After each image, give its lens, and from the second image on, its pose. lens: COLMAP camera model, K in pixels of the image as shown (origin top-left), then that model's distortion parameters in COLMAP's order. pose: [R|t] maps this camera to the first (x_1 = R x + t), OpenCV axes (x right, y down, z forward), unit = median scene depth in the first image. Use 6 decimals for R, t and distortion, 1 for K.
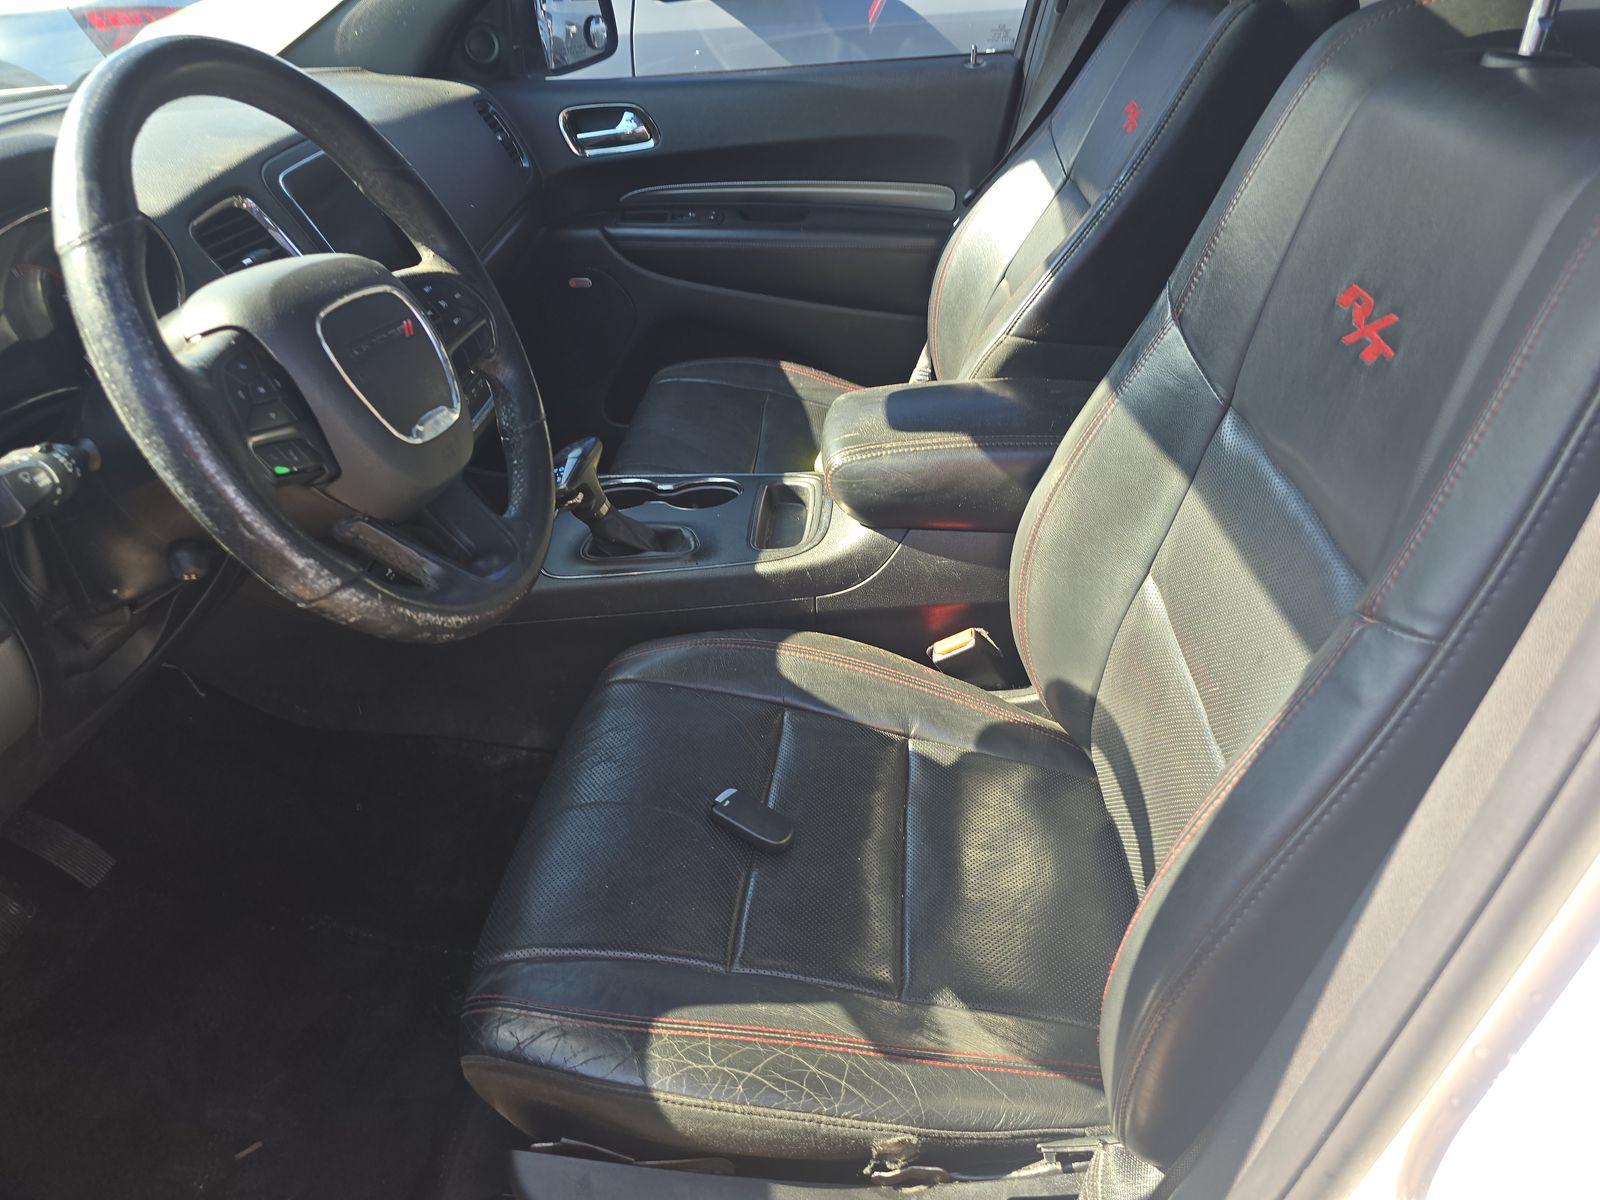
lens RADIAL K [[1091.2, 0, 793.9], [0, 1091.2, 593.2], [0, 0, 1]] dist [0.070212, -0.070498]
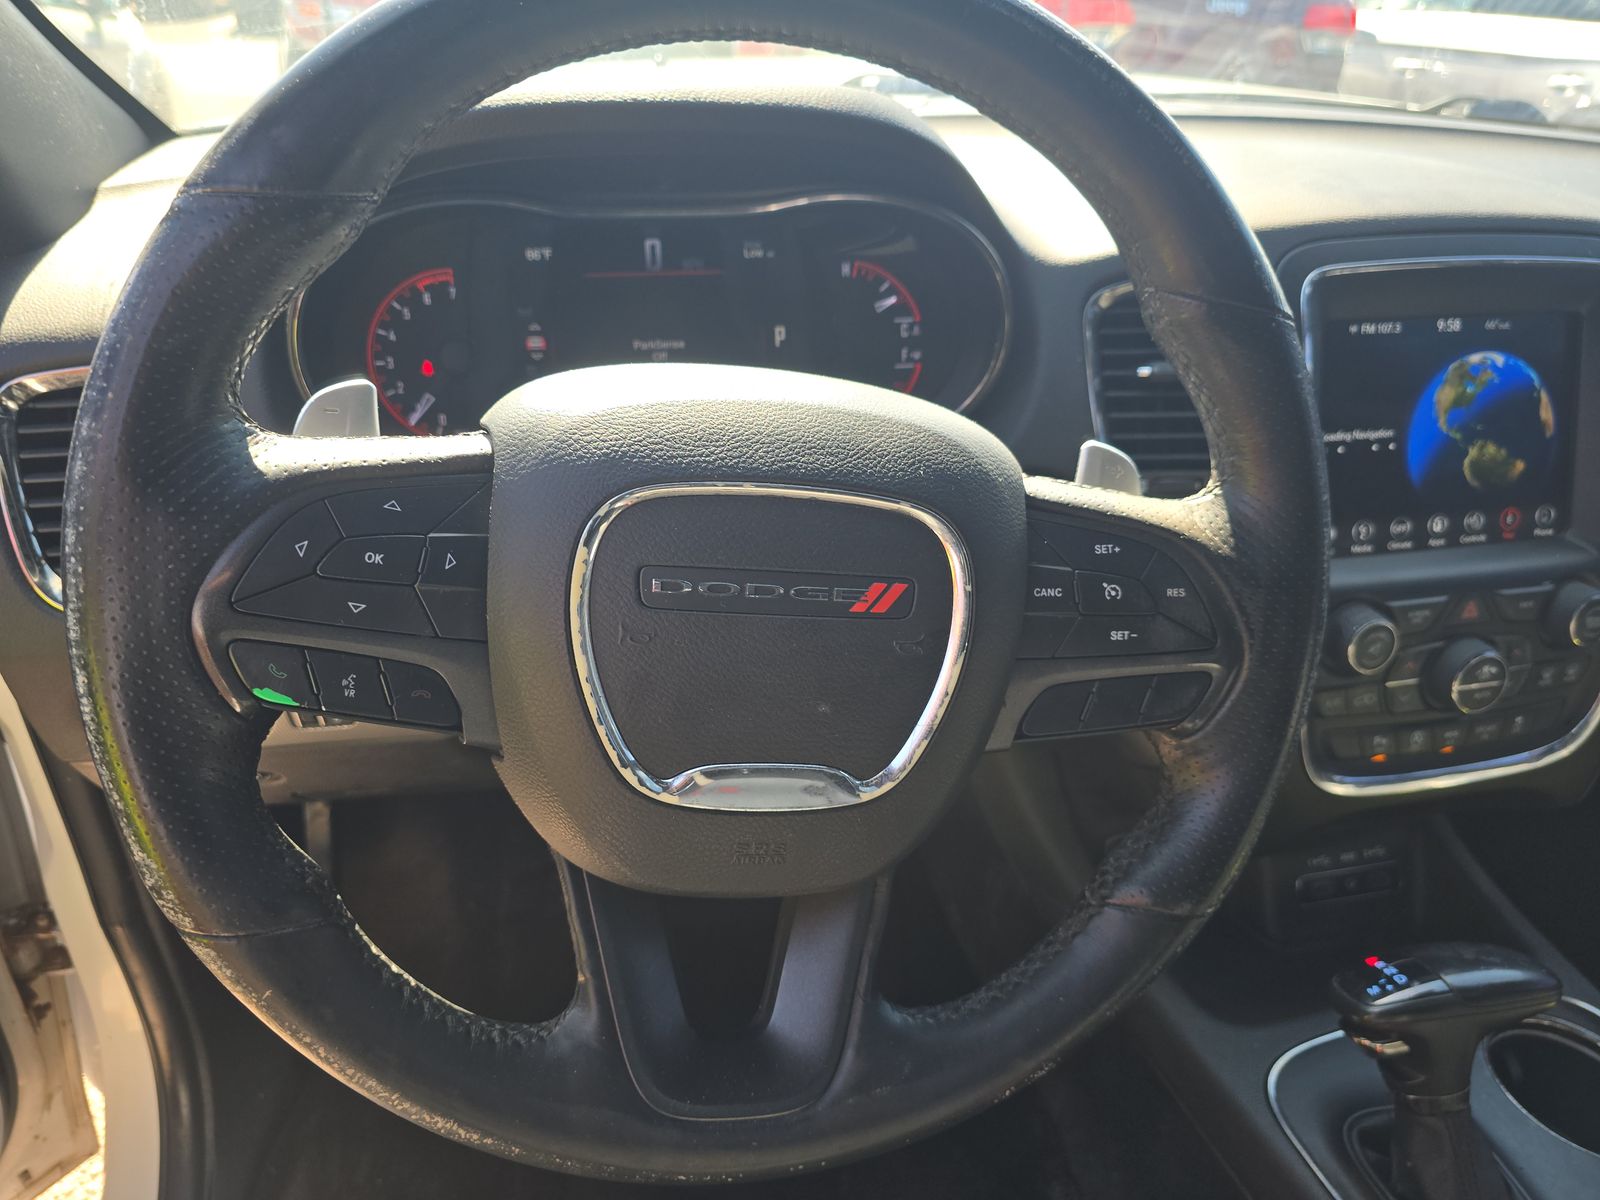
lens RADIAL K [[1113.2, 0, 800.2], [0, 1113.2, 593.8], [0, 0, 1]] dist [0.060678, -0.073111]
pose [[0.309018, 0.515323, -0.799343, 0.007114], [-0.551911, 0.781648, 0.290551, -0.152292], [0.774533, 0.351381, 0.525956, 0.306393]]
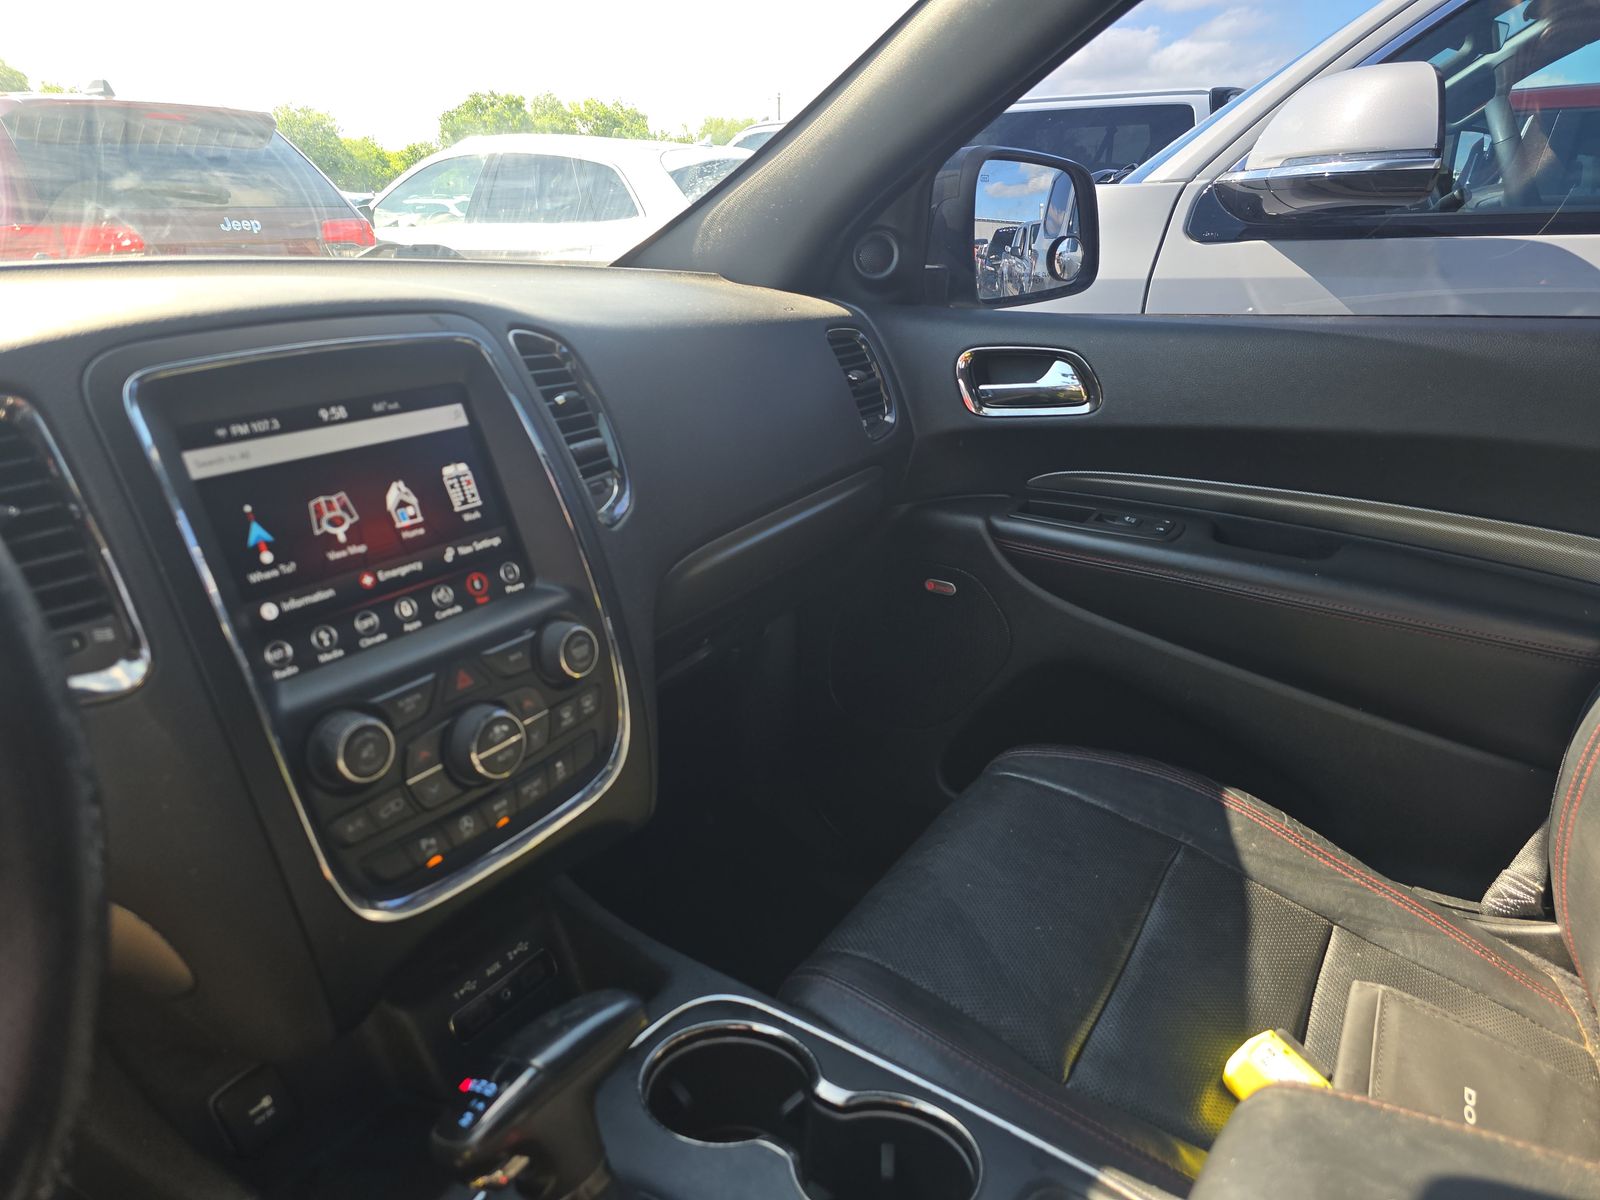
lens RADIAL K [[1091.2, 0, 793.9], [0, 1091.2, 593.2], [0, 0, 1]] dist [0.070212, -0.070498]
pose [[0.875557, 0.189939, -0.444210, 0.026201], [-0.278076, 0.950023, -0.141879, -0.167471], [0.395061, 0.247747, 0.884617, 0.393501]]
